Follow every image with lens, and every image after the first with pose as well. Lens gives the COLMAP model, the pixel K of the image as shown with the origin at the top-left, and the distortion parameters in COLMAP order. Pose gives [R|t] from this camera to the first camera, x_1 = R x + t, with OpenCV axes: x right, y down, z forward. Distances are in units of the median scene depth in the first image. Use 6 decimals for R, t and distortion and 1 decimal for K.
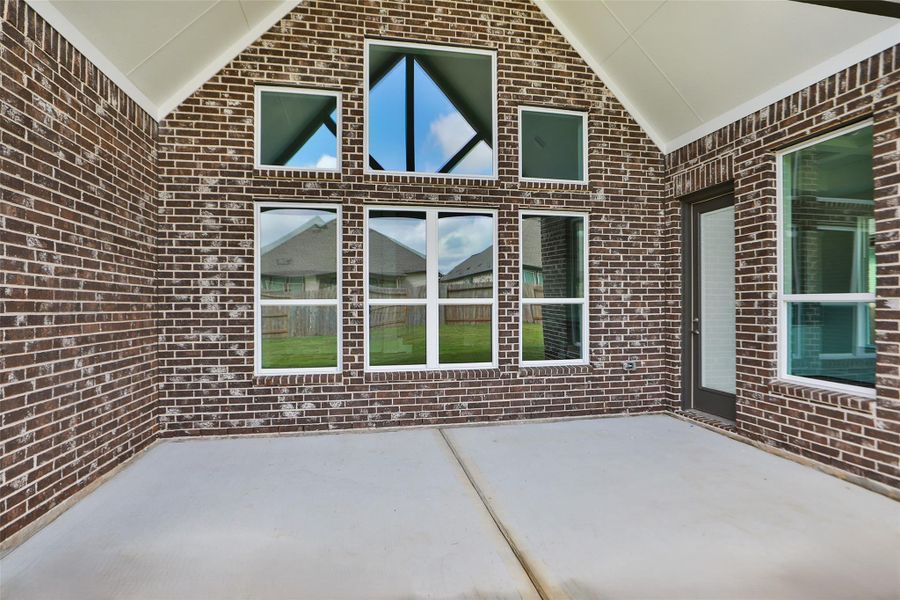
lens RADIAL K [[410.3, 0, 447.2], [0, 410.3, 302.4], [0, 0, 1]] dist [-0.004455, -0.000431]
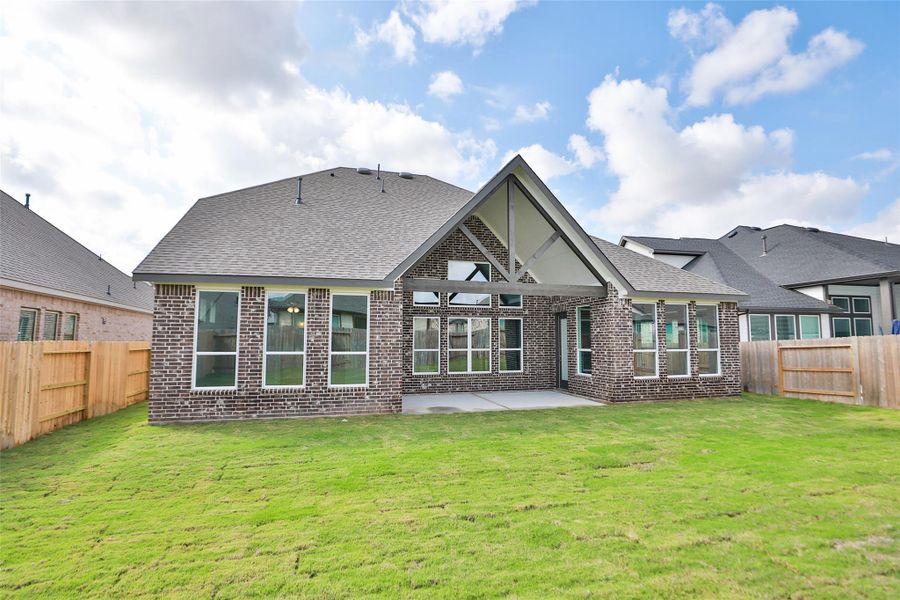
lens RADIAL K [[410.3, 0, 447.2], [0, 410.3, 302.4], [0, 0, 1]] dist [-0.004455, -0.000431]
pose [[0.996664, 0.013732, 0.080448, -0.431446], [-0.006672, 0.996153, -0.087376, -0.080511], [-0.081338, 0.086547, 0.992922, -1.897048]]
